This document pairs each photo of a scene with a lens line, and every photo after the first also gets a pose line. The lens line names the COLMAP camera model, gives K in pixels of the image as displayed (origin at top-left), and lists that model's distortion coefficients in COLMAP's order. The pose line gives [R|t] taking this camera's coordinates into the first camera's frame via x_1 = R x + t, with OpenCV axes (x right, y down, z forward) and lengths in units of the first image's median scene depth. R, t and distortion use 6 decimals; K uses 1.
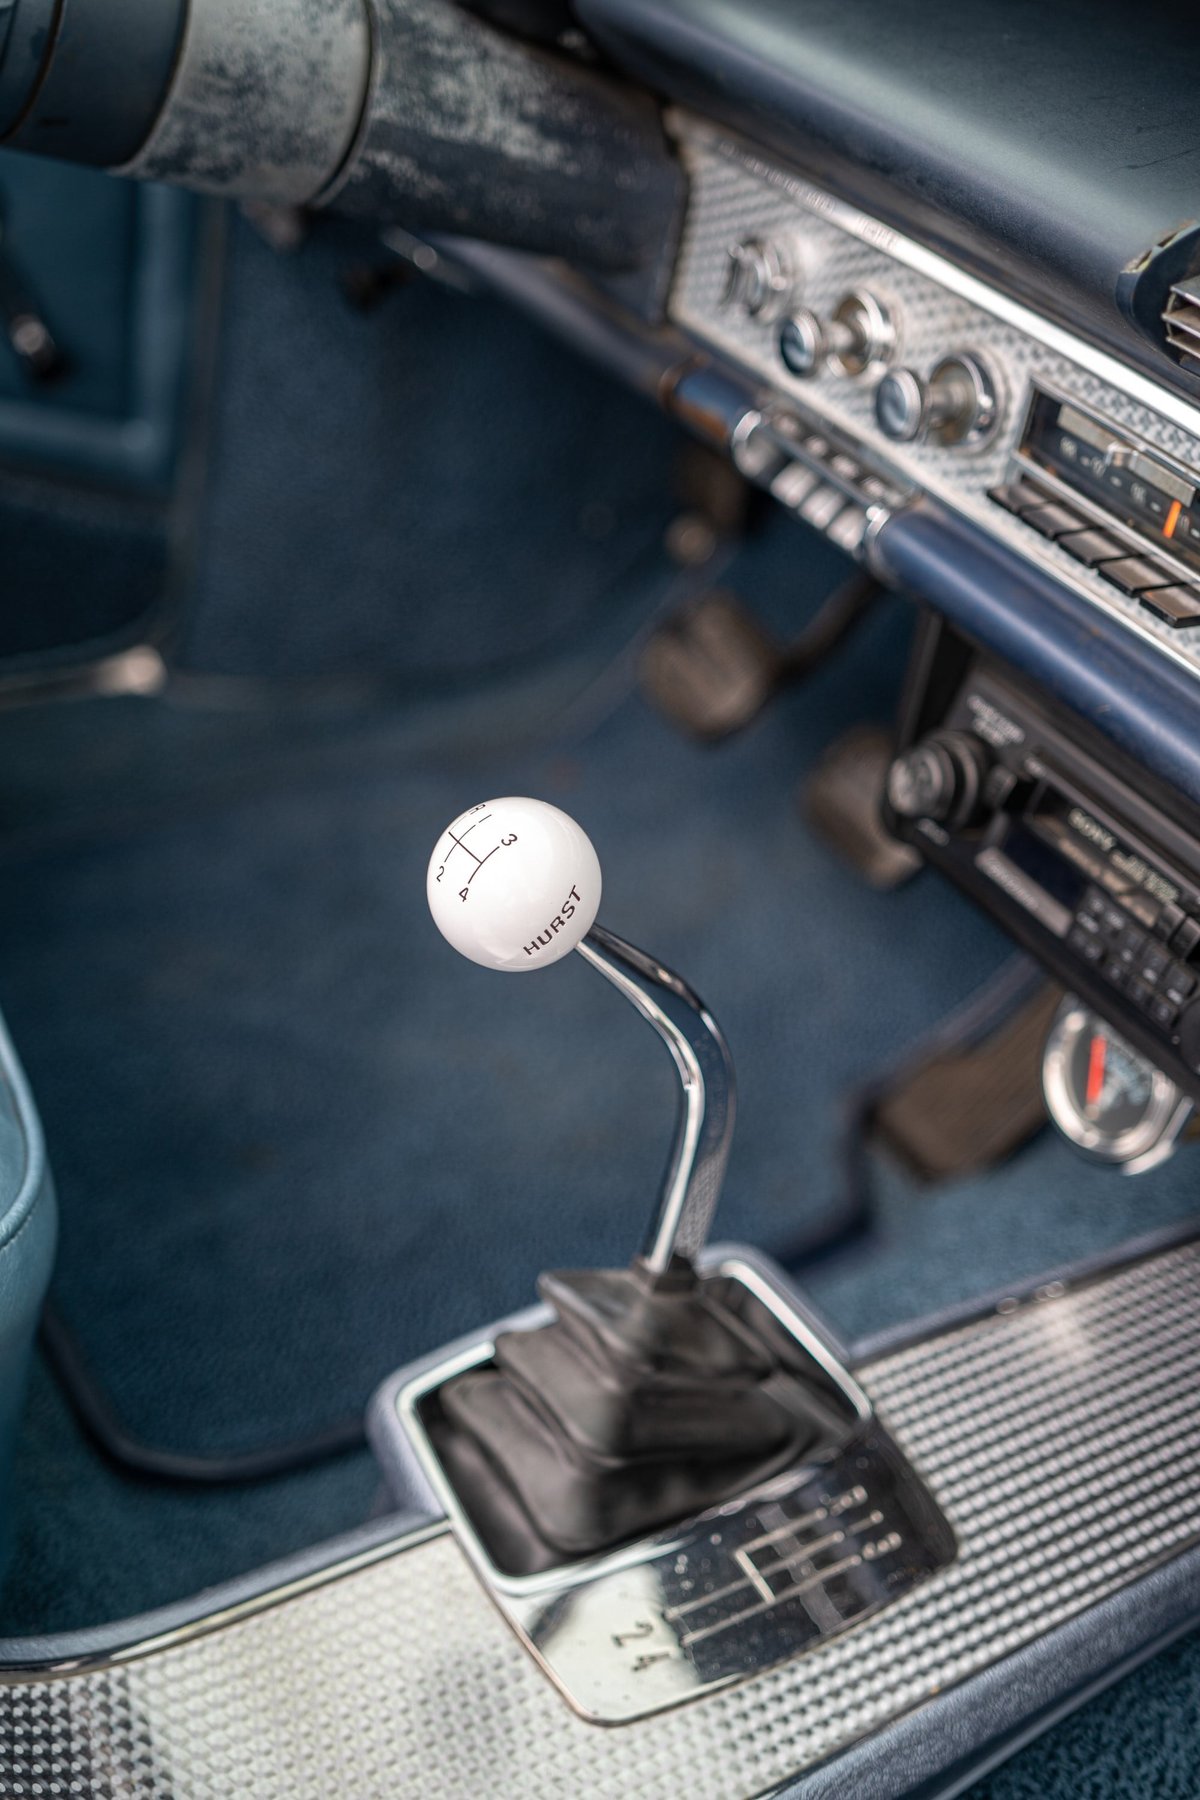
lens RADIAL K [[2177.8, 0, 599.7], [0, 2177.8, 924.7], [0, 0, 1]] dist [0.021393, 0.034142]
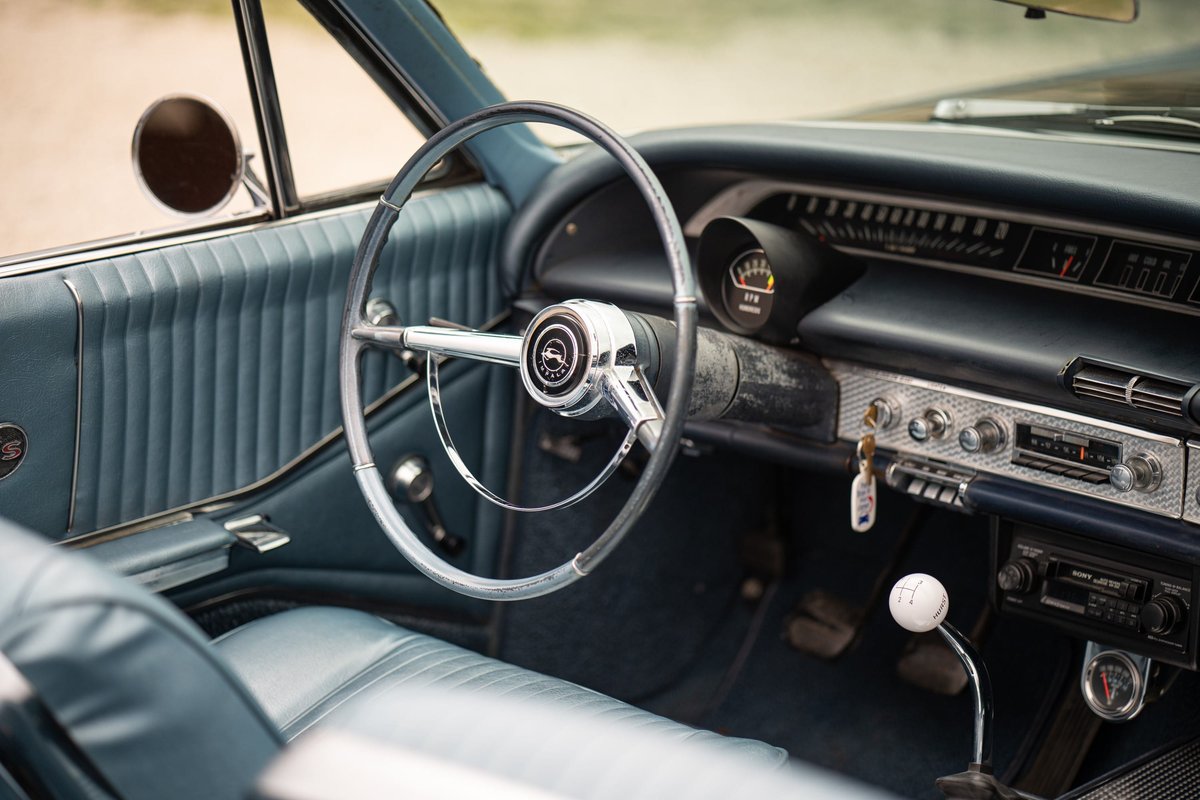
lens RADIAL K [[2950.7, 0, 605.0], [0, 2950.7, 413.8], [0, 0, 1]] dist [0.561033, -1.490421]
pose [[0.957243, -0.187397, 0.220381, -1.066939], [0.249142, 0.921208, -0.298838, 0.700554], [-0.147016, 0.340967, 0.928508, -2.303768]]
